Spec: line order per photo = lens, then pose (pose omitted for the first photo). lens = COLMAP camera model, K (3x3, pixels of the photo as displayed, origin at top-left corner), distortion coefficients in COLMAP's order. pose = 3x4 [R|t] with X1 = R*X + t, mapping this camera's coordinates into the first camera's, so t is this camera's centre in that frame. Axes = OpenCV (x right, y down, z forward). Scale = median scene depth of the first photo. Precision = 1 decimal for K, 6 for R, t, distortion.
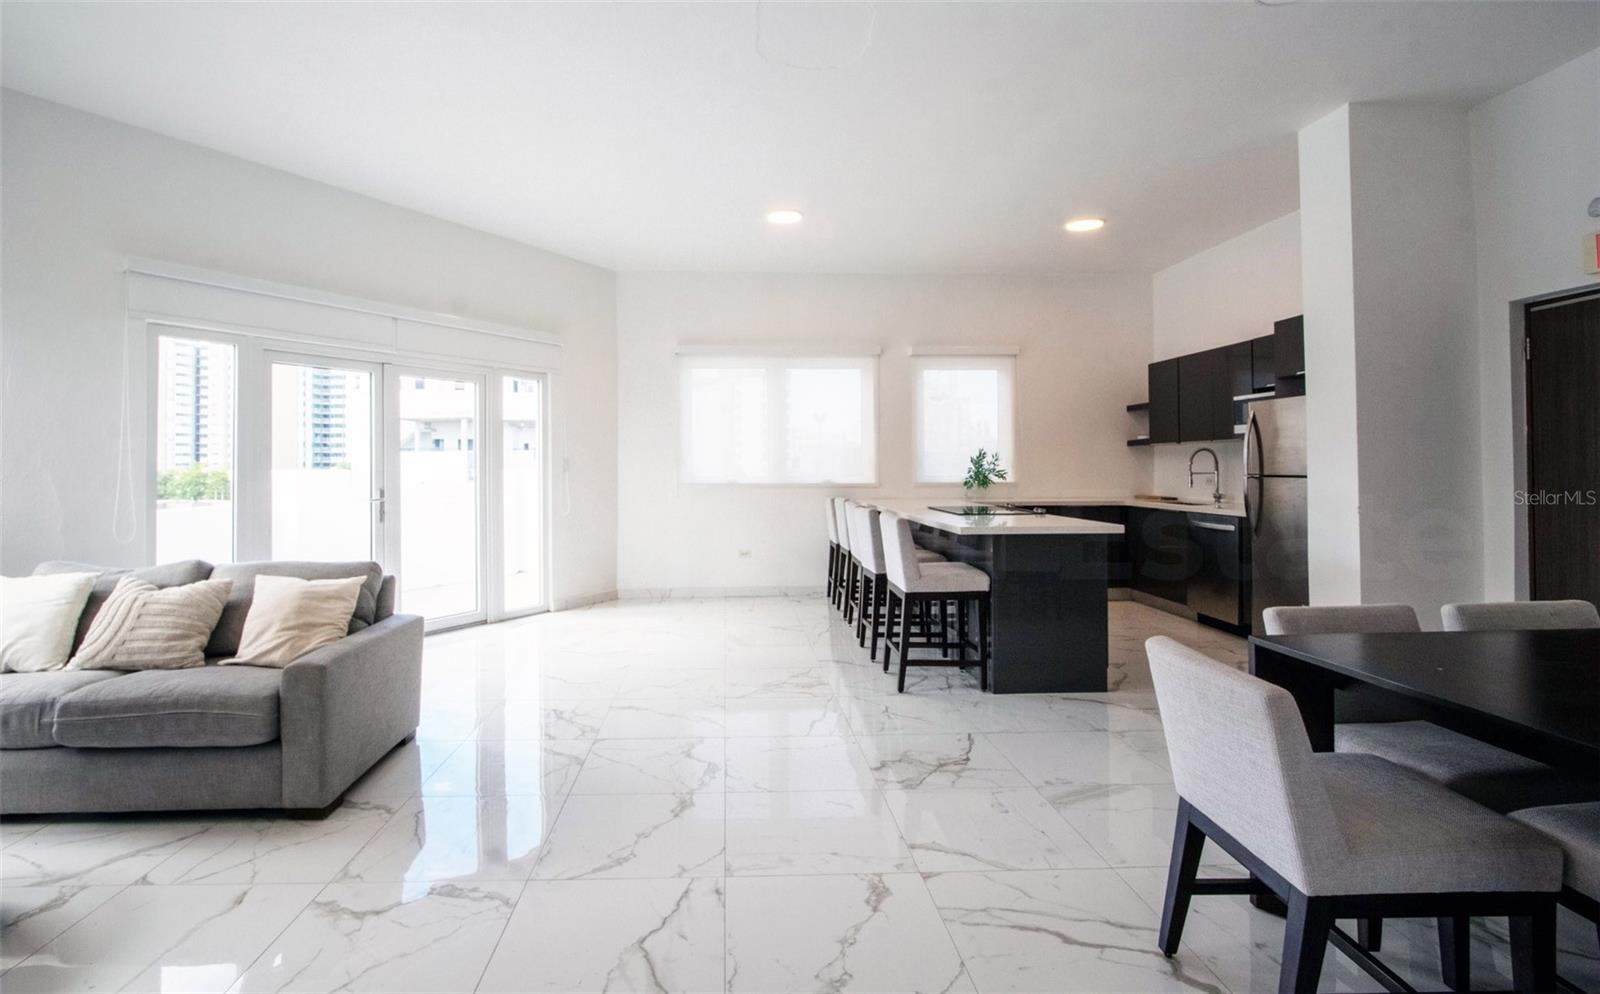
lens RADIAL K [[761.7, 0, 742.0], [0, 761.7, 455.4], [0, 0, 1]] dist [-0.012677, 0.000367]
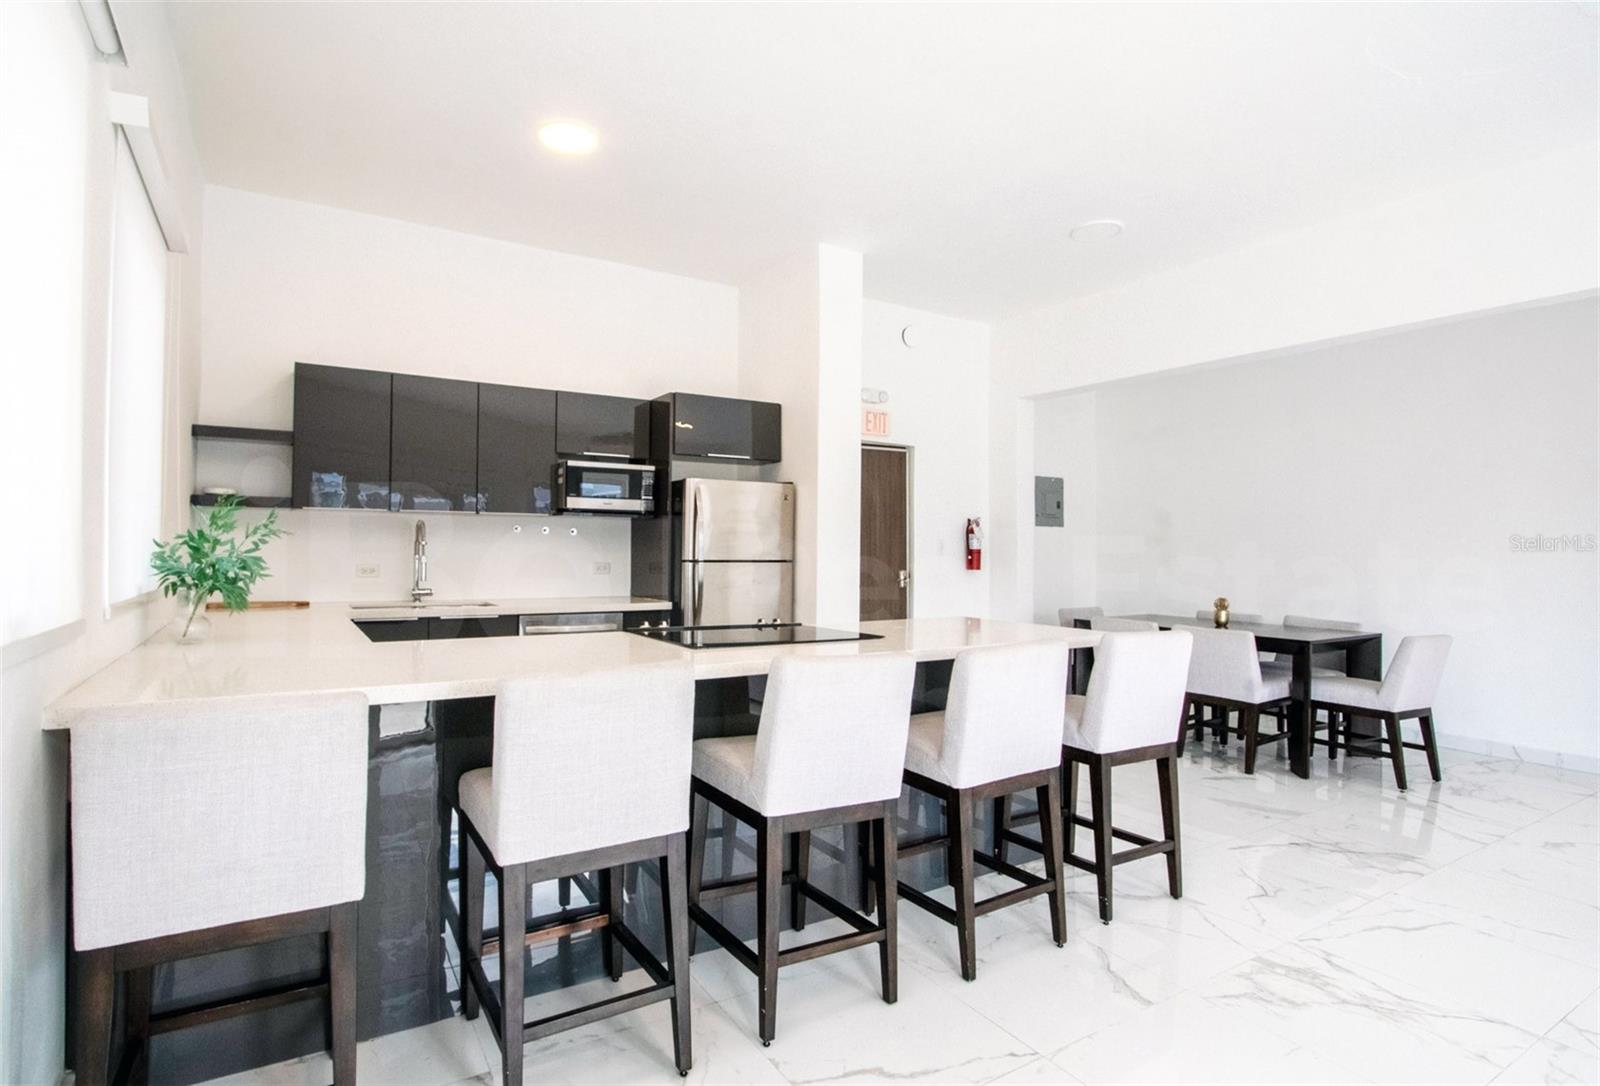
lens RADIAL K [[793.5, 0, 752.1], [0, 793.5, 539.9], [0, 0, 1]] dist [-0.017153, -0.000434]
pose [[-0.484386, 0.011173, 0.874783, -0.208288], [-0.018588, 0.999561, -0.023059, 0.026307], [-0.874657, -0.027430, -0.483965, 1.658183]]
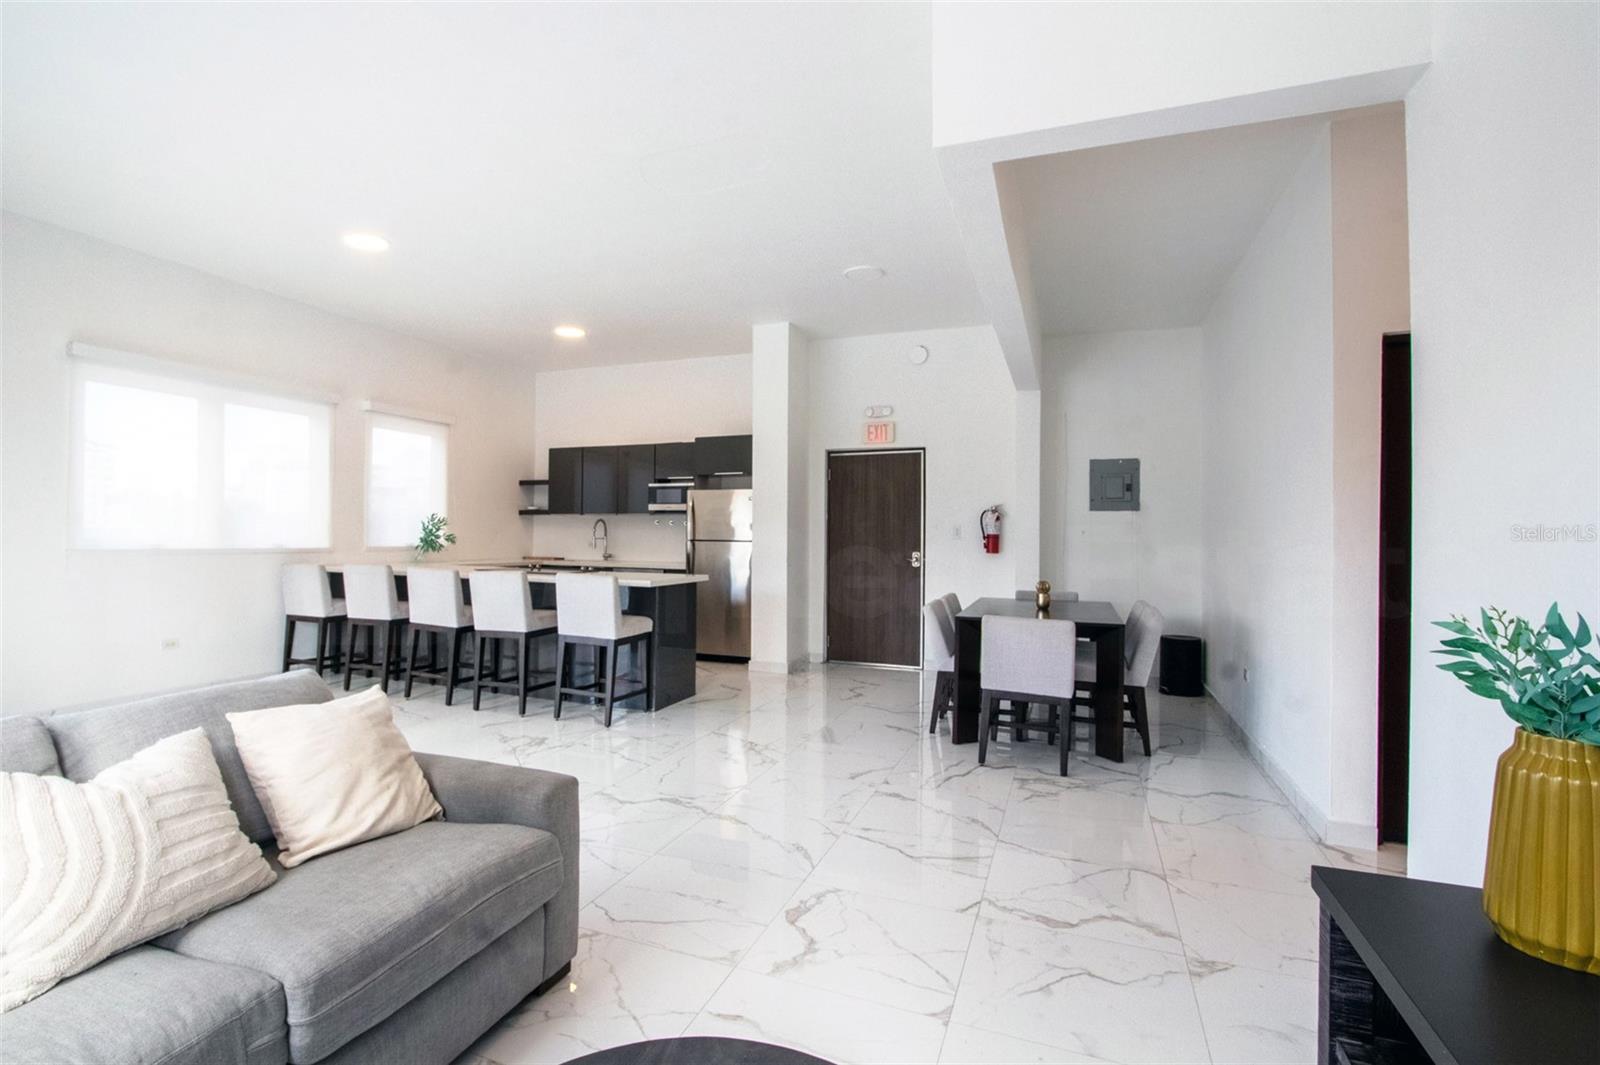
lens RADIAL K [[779.2, 0, 744.4], [0, 779.2, 528.9], [0, 0, 1]] dist [-0.010093, 0.001237]
pose [[0.414559, 0.015124, 0.909897, -0.787488], [-0.025470, 0.999663, -0.005012, 0.011649], [-0.909666, -0.021097, 0.414804, 0.327942]]
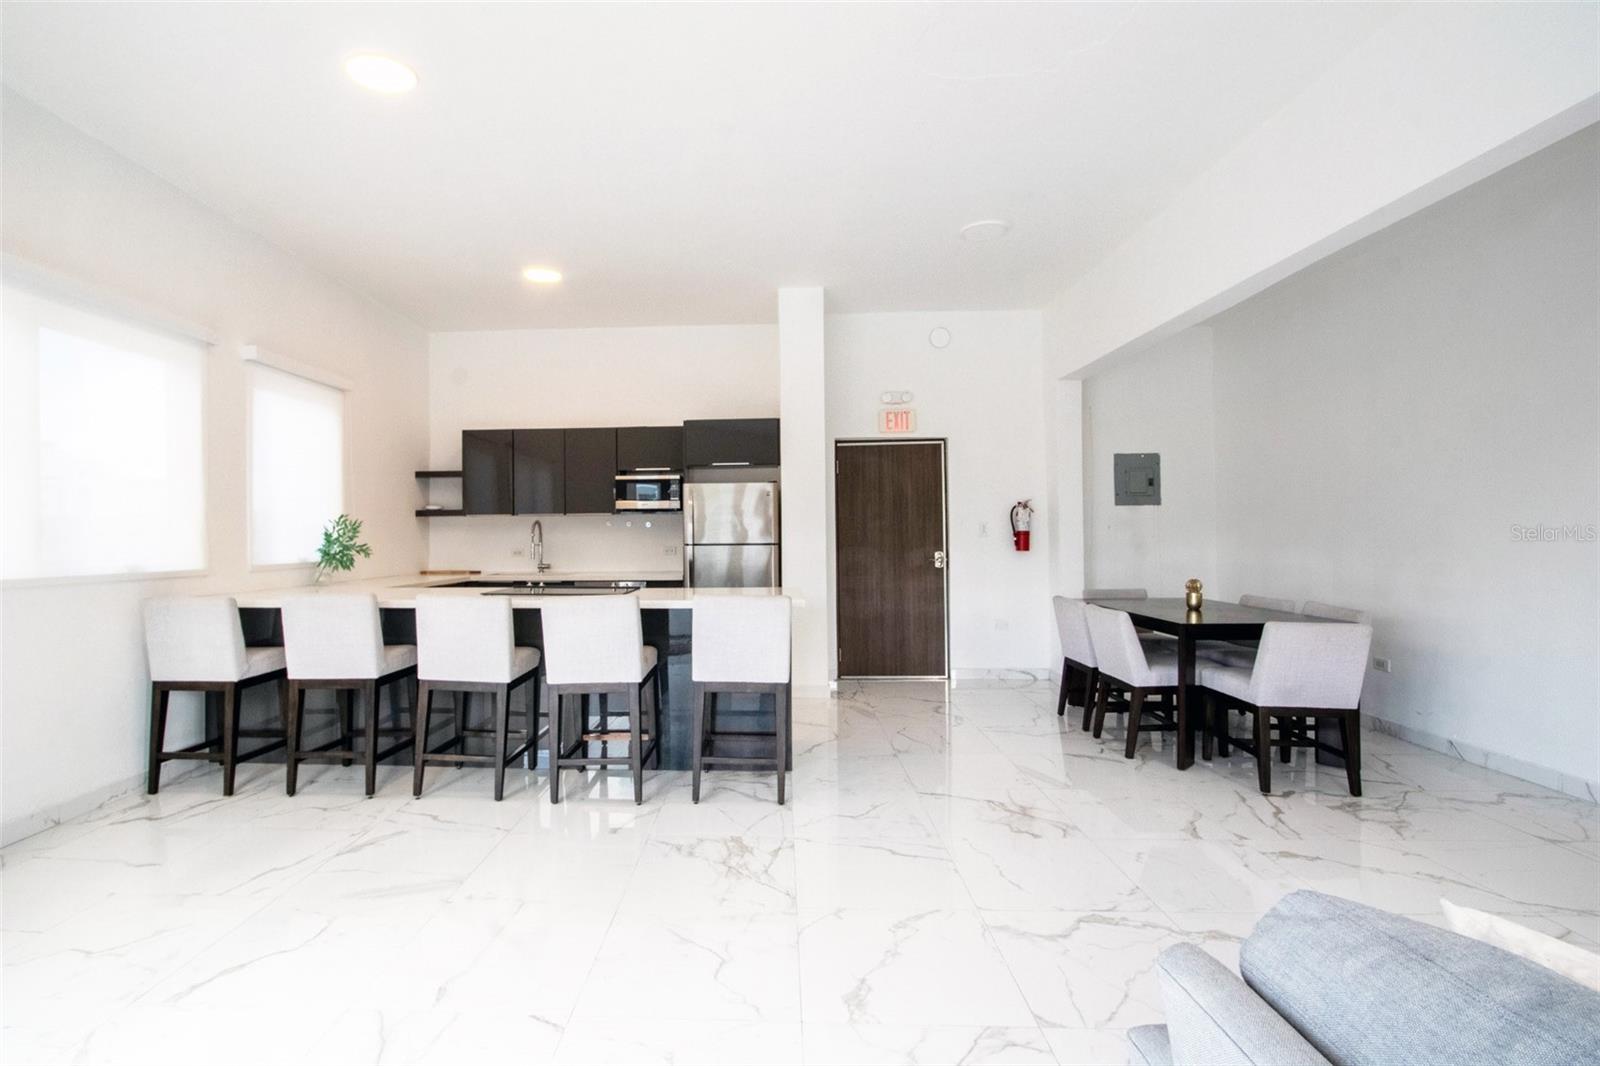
lens RADIAL K [[763.1, 0, 744.1], [0, 763.1, 528.0], [0, 0, 1]] dist [-0.010475, 0.000169]
pose [[0.068656, 0.012958, 0.997556, -0.636328], [-0.005803, 0.999904, -0.012589, 0.018209], [-0.997624, -0.004925, 0.068724, 0.987385]]
